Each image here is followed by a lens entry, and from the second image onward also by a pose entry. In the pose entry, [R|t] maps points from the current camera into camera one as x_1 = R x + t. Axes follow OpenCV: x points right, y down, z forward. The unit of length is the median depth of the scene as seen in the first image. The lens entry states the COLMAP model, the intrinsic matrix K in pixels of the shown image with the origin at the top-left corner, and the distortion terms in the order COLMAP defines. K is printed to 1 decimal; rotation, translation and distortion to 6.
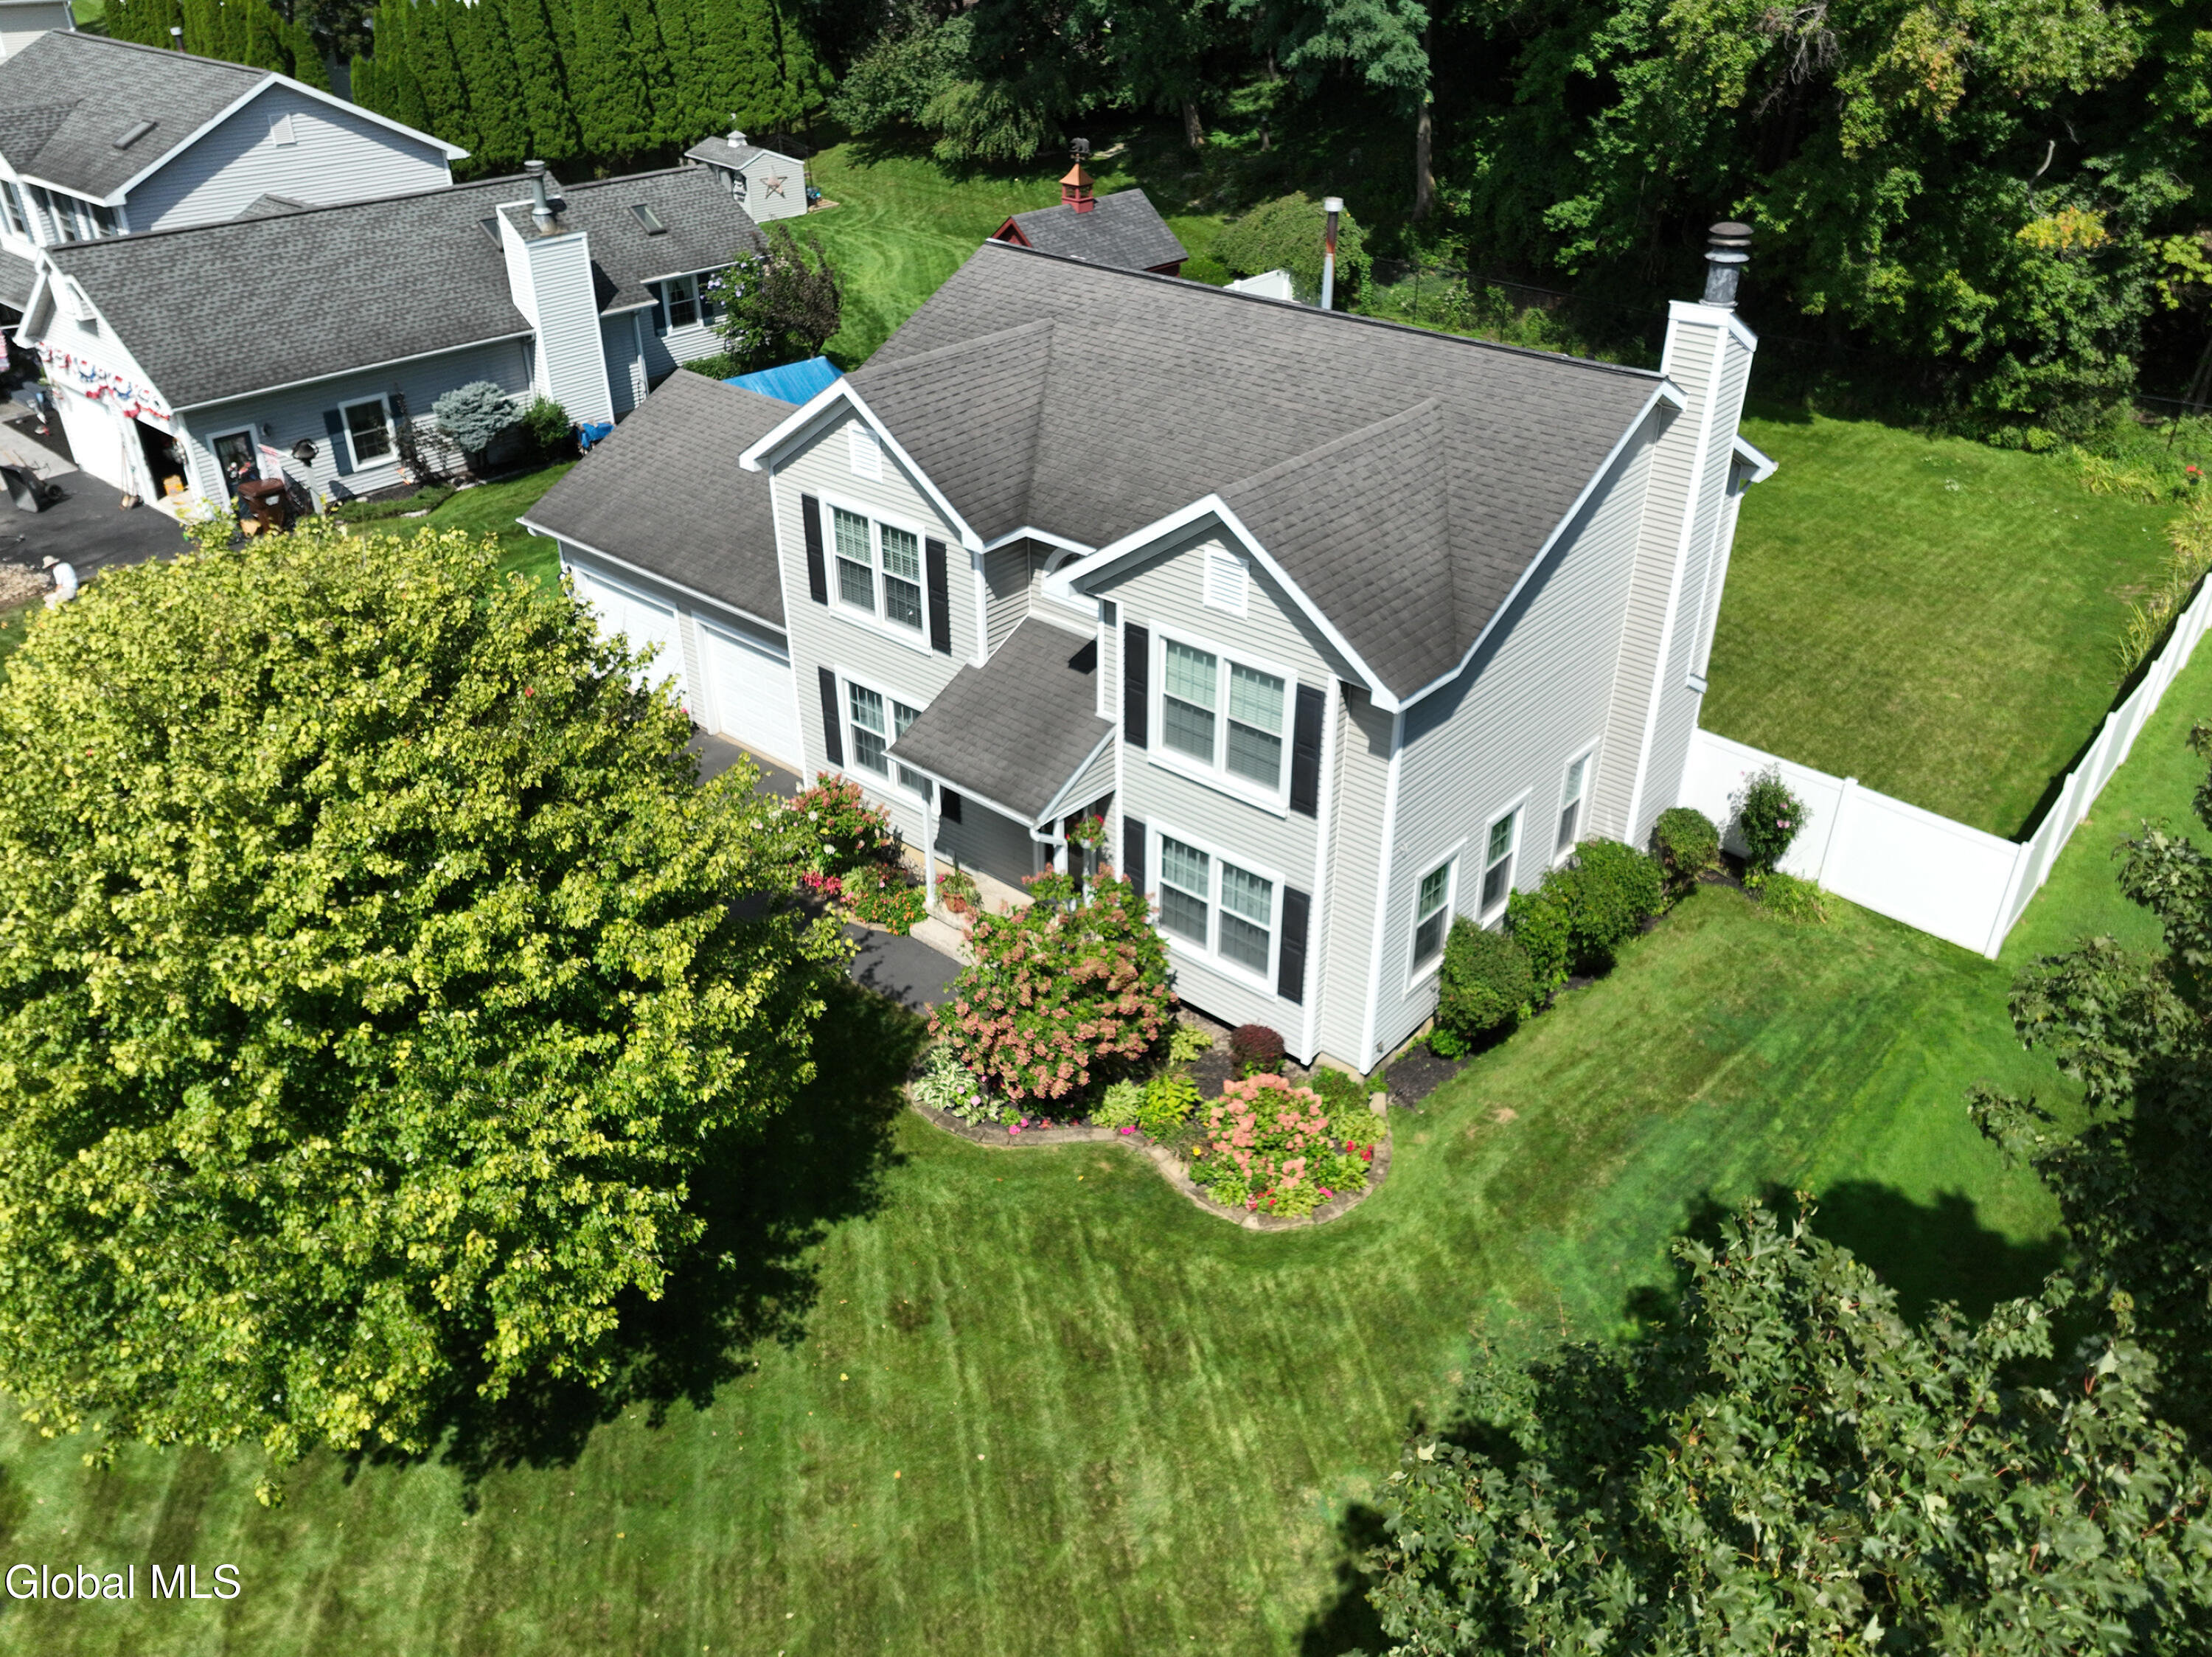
lens RADIAL K [[1665.2, 0, 1106.0], [0, 1665.2, 828.5], [0, 0, 1]] dist [-0.000362, -0.004634]
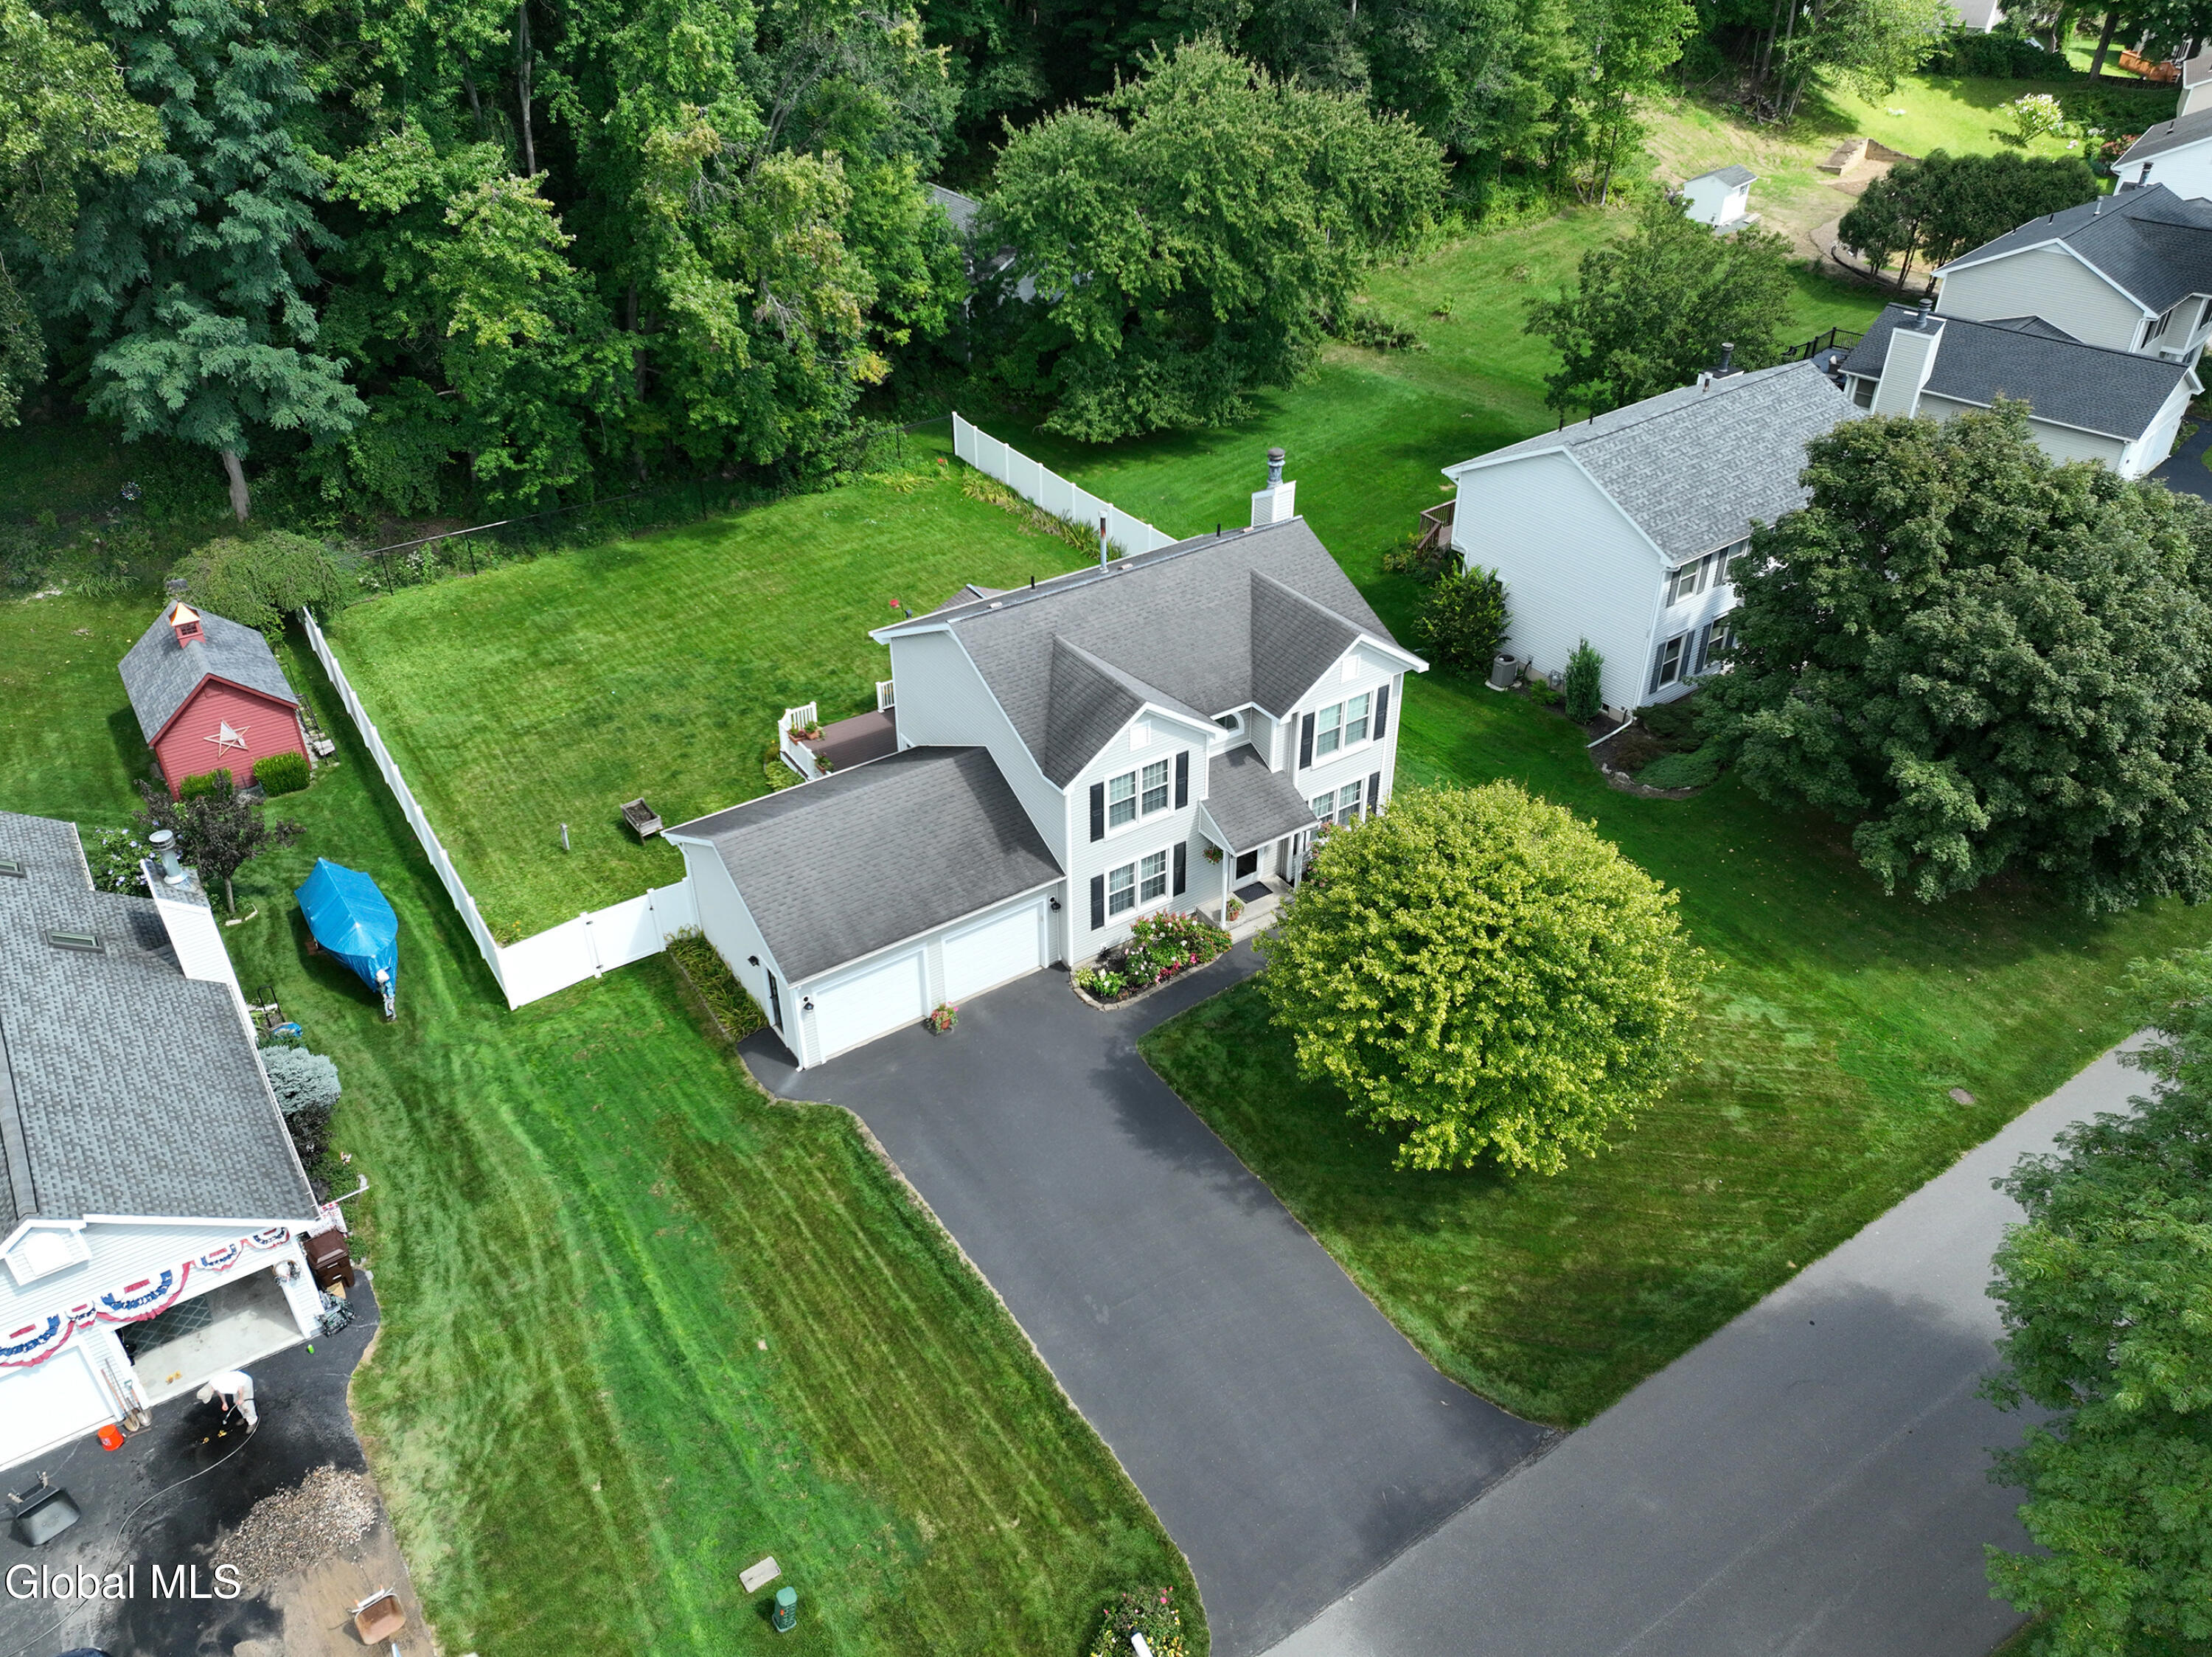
lens RADIAL K [[1665.2, 0, 1106.0], [0, 1665.2, 828.5], [0, 0, 1]] dist [-0.000362, -0.004634]
pose [[0.253378, -0.541913, 0.801330, -1.526169], [0.502627, 0.781519, 0.369587, -0.770522], [-0.826539, 0.309125, 0.470400, 0.217809]]
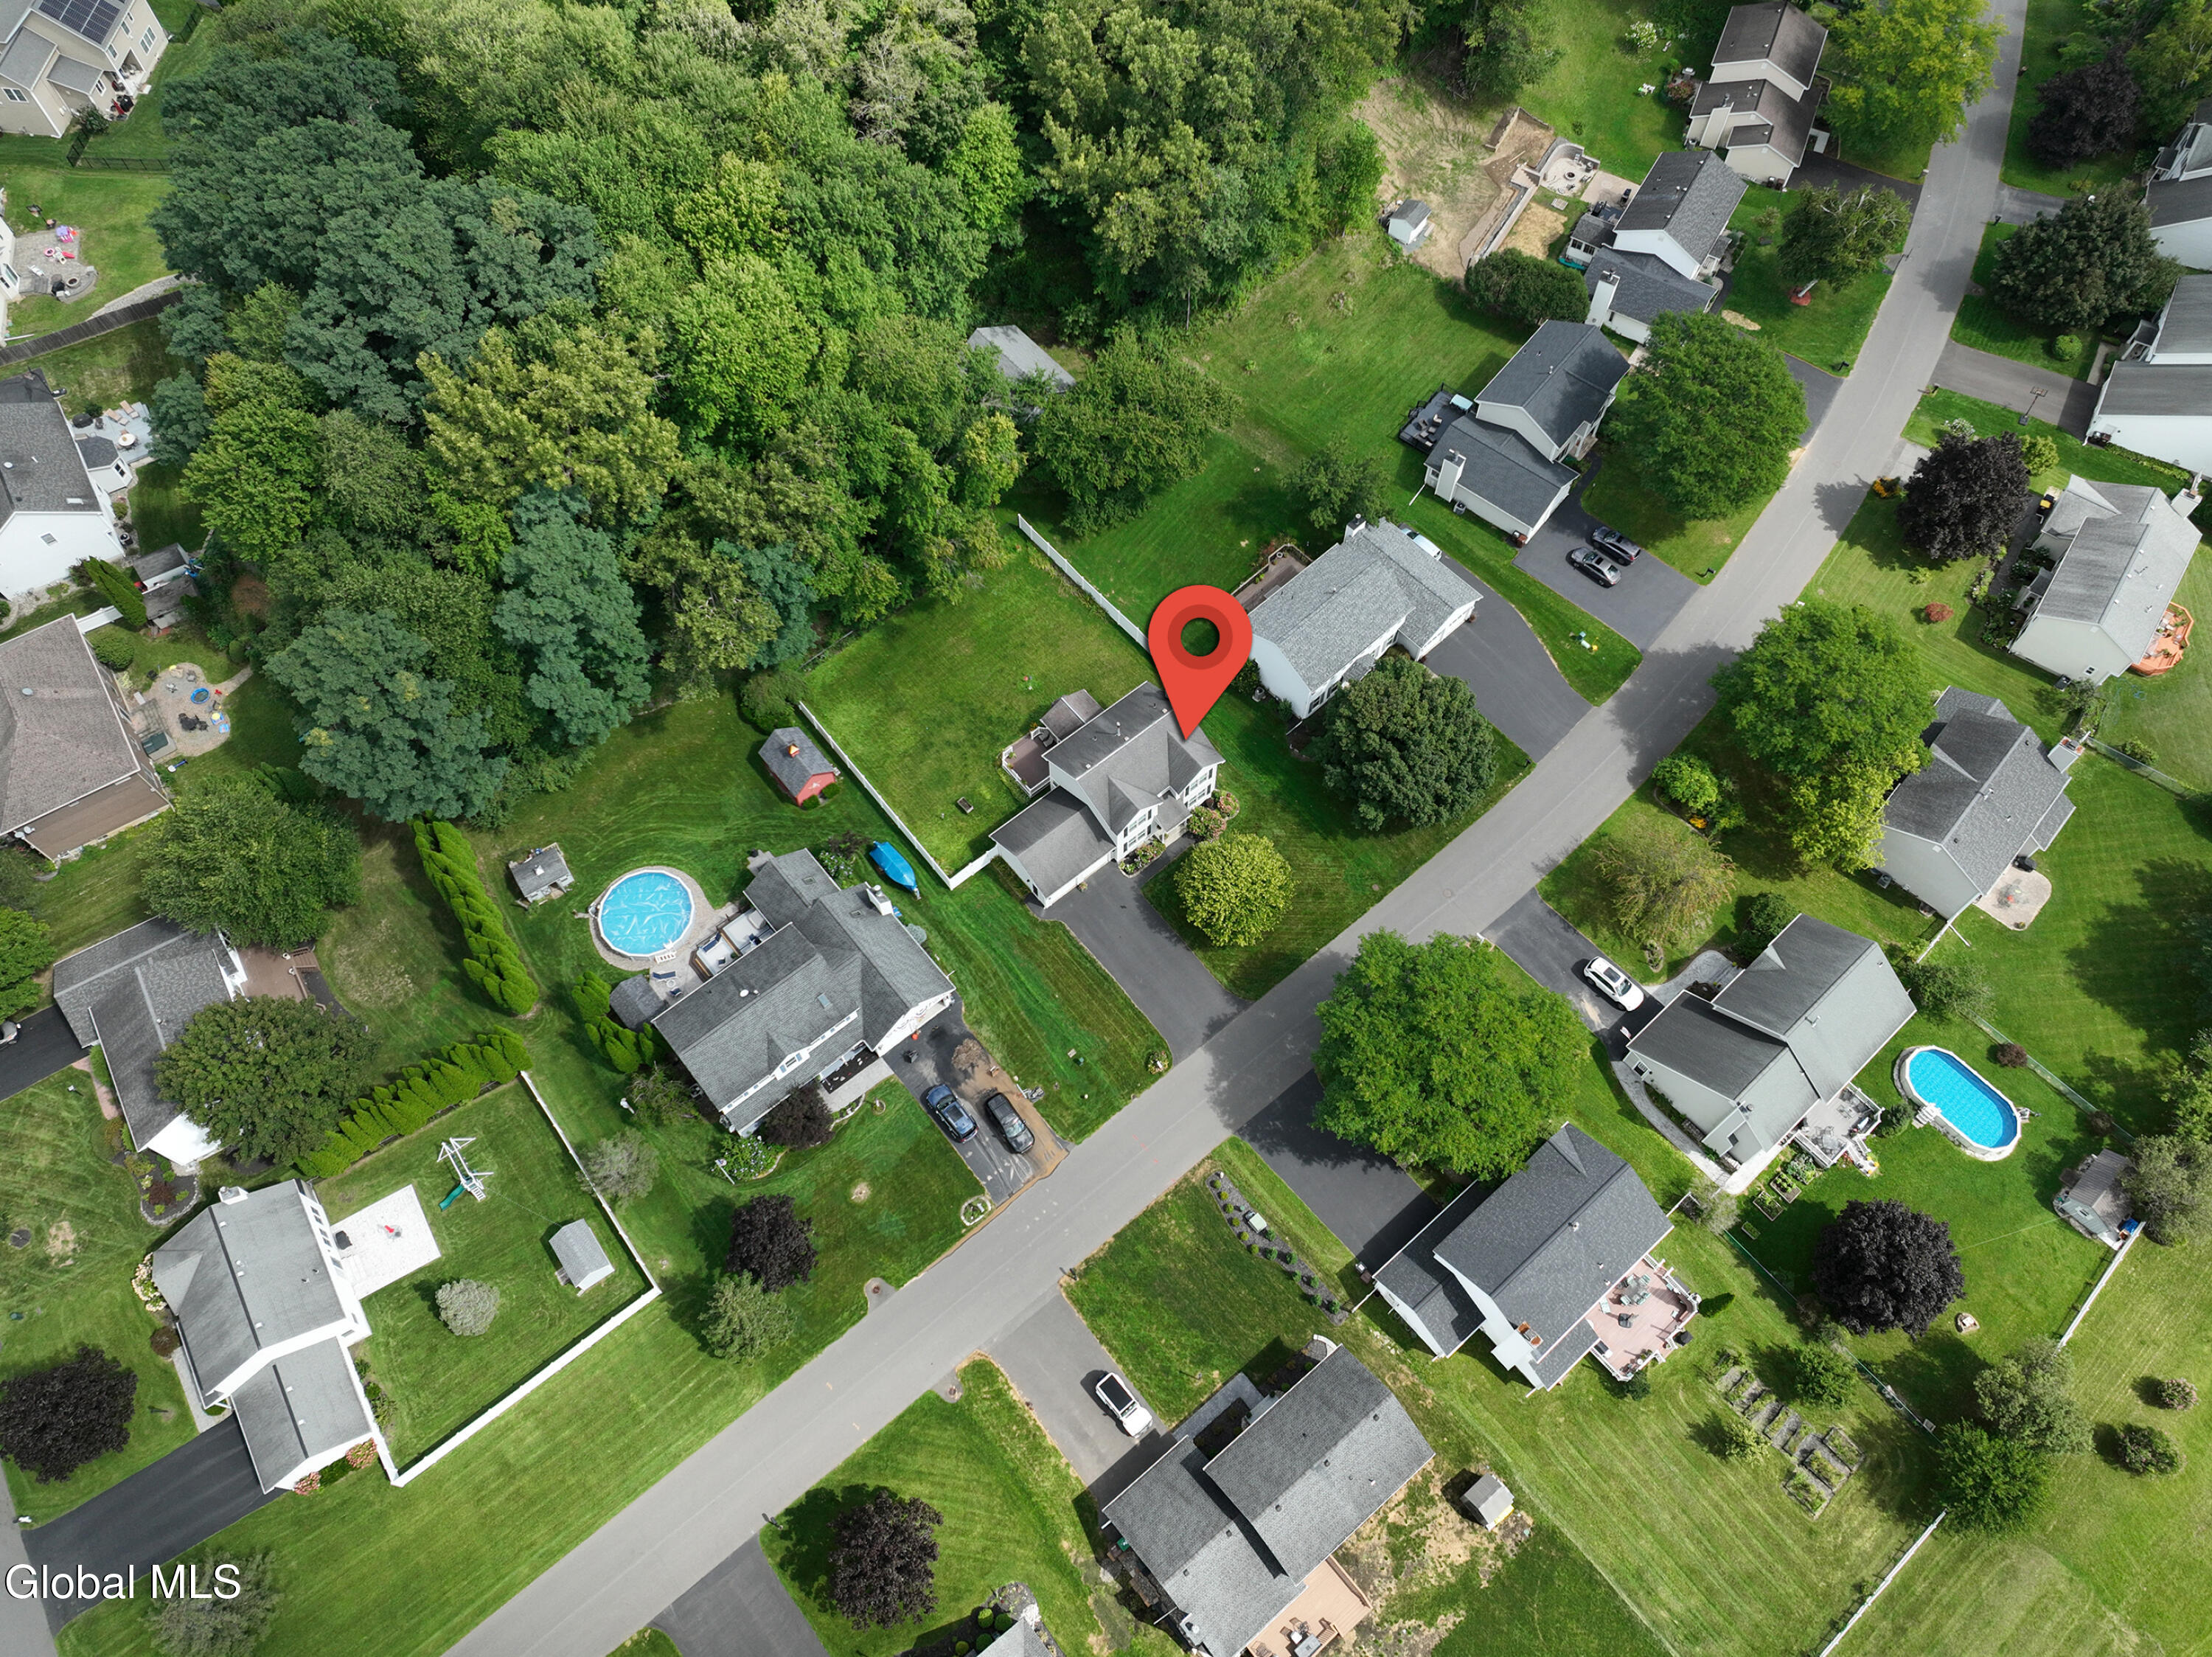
lens RADIAL K [[1665.2, 0, 1106.0], [0, 1665.2, 828.5], [0, 0, 1]] dist [-0.000362, -0.004634]
pose [[0.158181, -0.875051, 0.457454, -2.746243], [0.511096, 0.468955, 0.720321, -4.253495], [-0.844843, 0.119861, 0.521415, -1.864701]]
